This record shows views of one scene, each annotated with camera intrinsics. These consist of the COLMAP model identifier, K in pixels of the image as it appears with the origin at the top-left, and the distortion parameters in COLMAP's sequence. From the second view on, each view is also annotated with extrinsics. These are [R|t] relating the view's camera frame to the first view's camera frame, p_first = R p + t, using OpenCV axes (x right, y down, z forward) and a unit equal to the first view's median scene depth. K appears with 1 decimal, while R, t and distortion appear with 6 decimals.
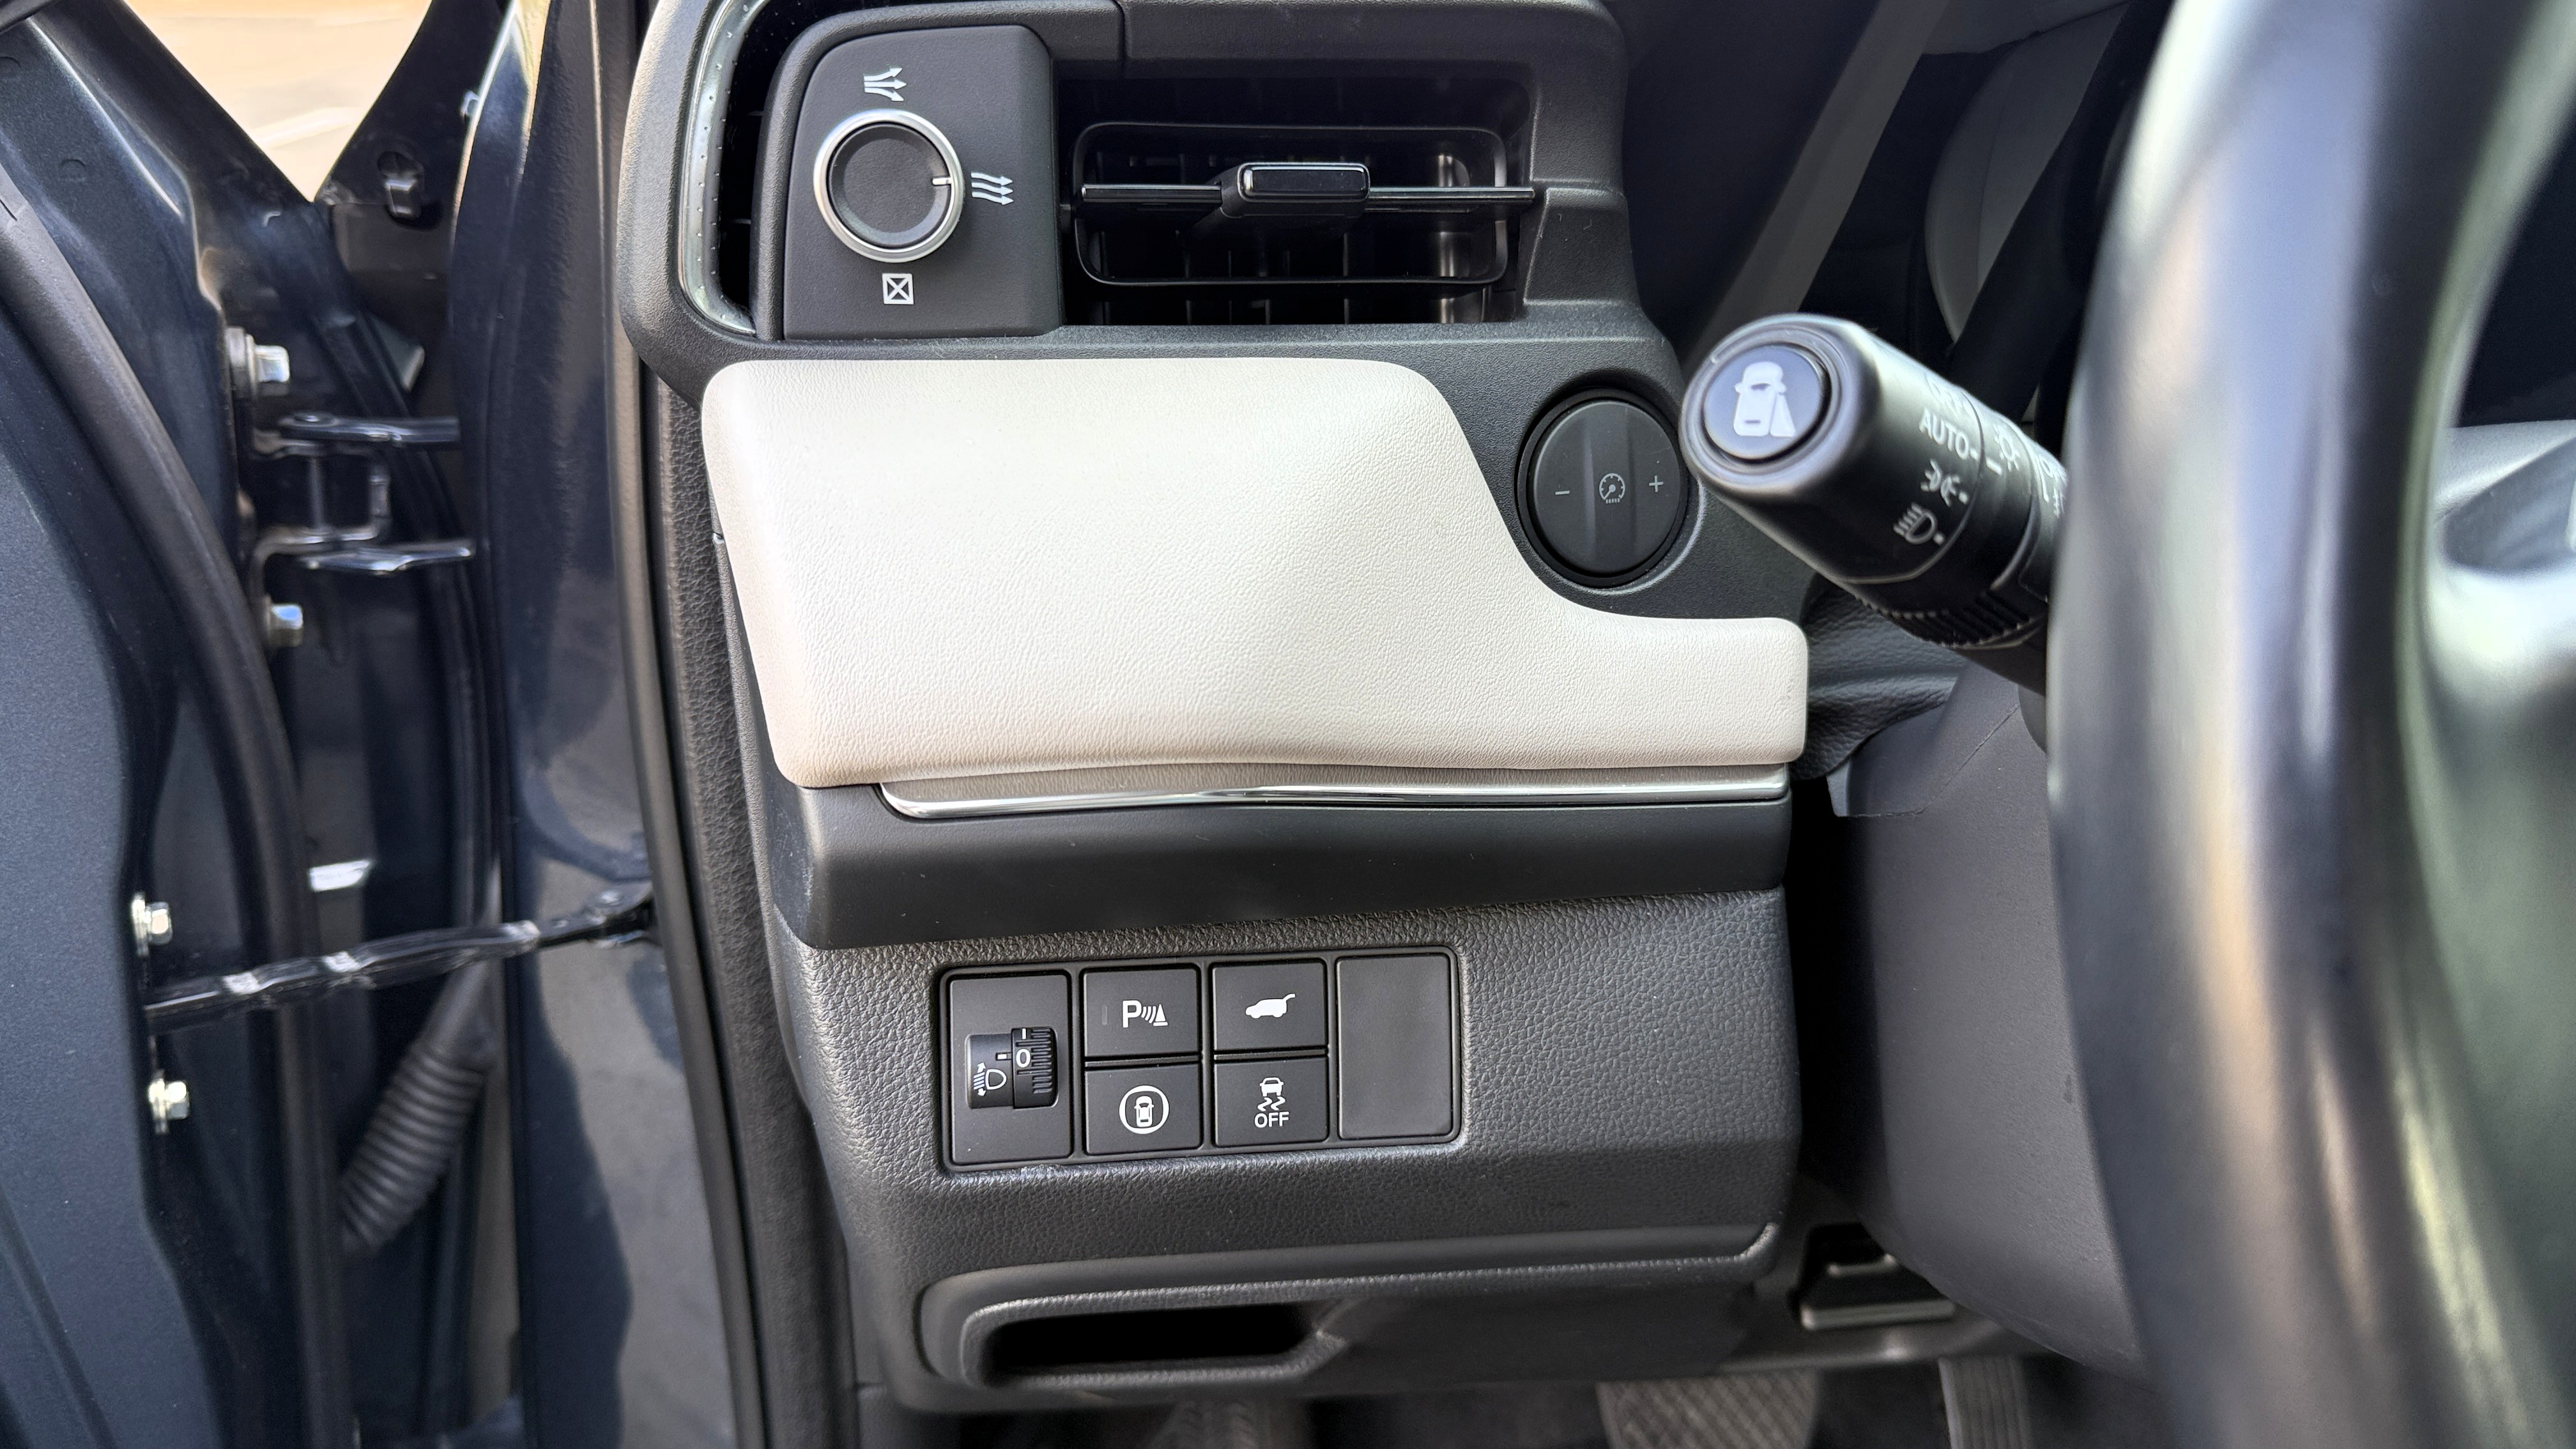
lens RADIAL K [[1967.5, 0, 1285.1], [0, 1967.5, 773.7], [0, 0, 1]] dist [0.071026, -0.288238]
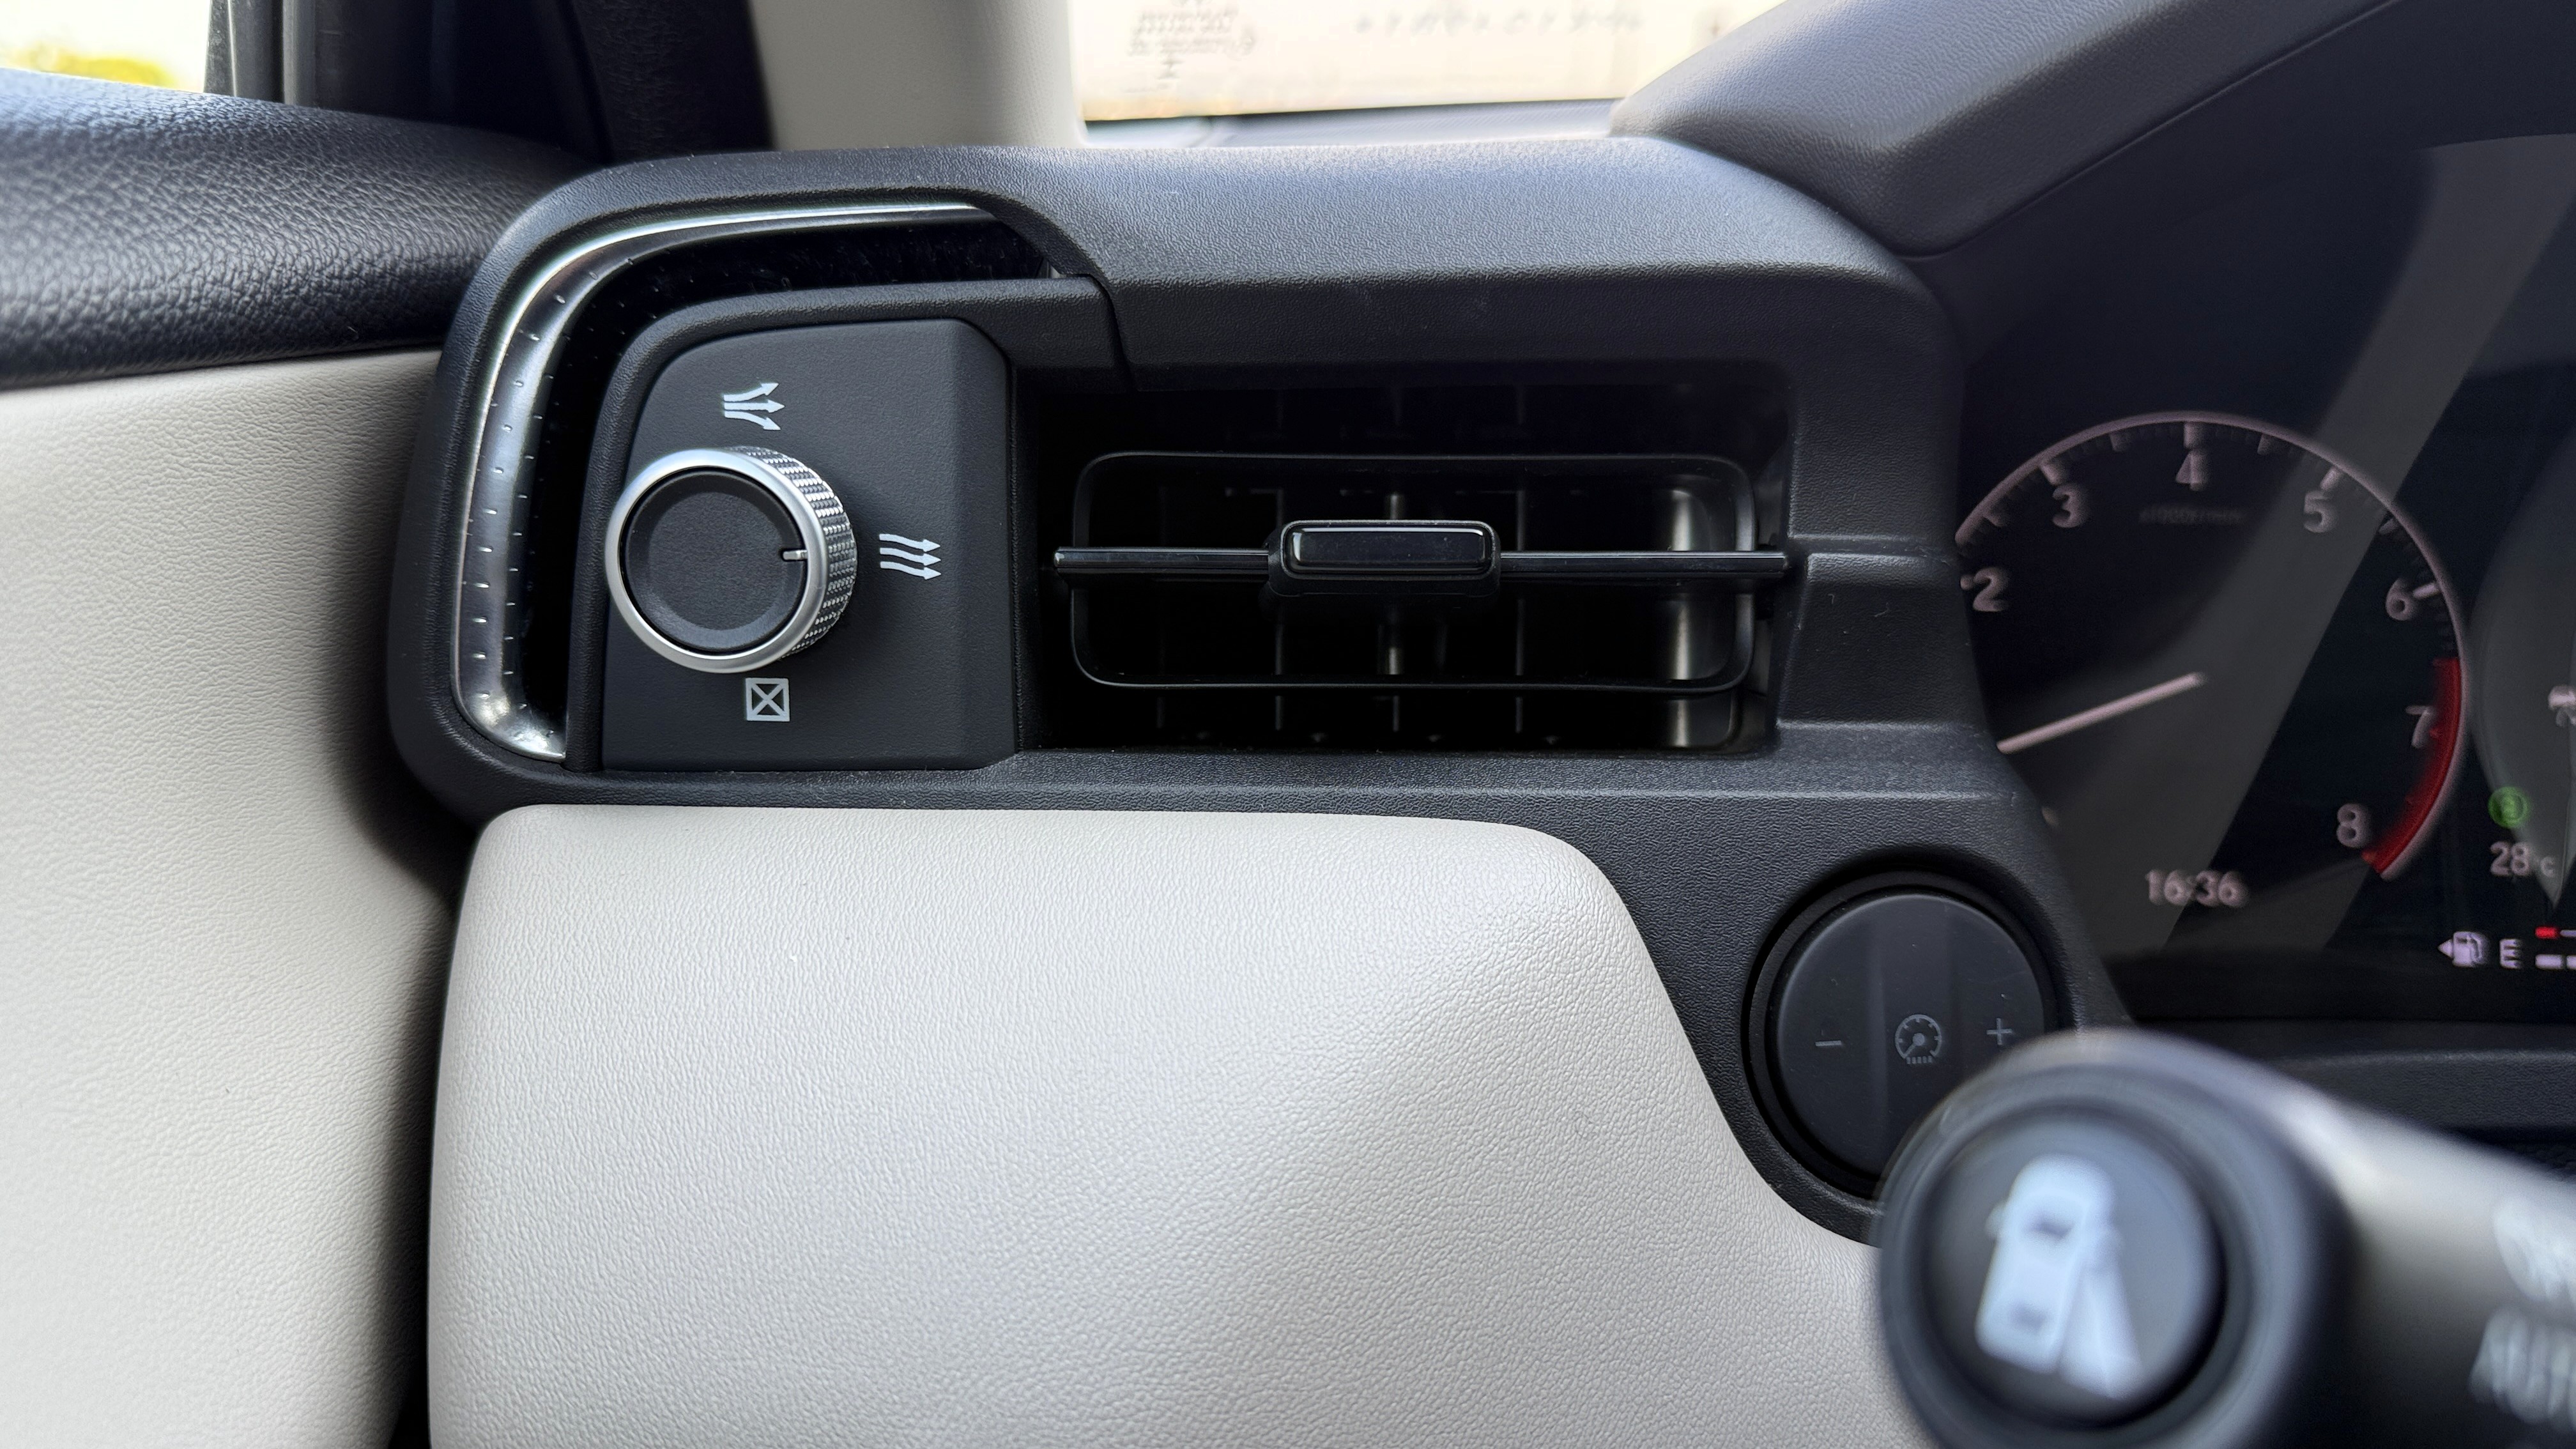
lens RADIAL K [[1837.8, 0, 1288.0], [0, 1837.8, 724.5], [0, 0, 1]] dist [0.117654, -0.218635]
pose [[0.964346, 0.035021, -0.262315, 0.133856], [-0.073824, 0.987457, -0.139563, -0.155376], [0.254138, 0.153952, 0.954837, 0.426360]]
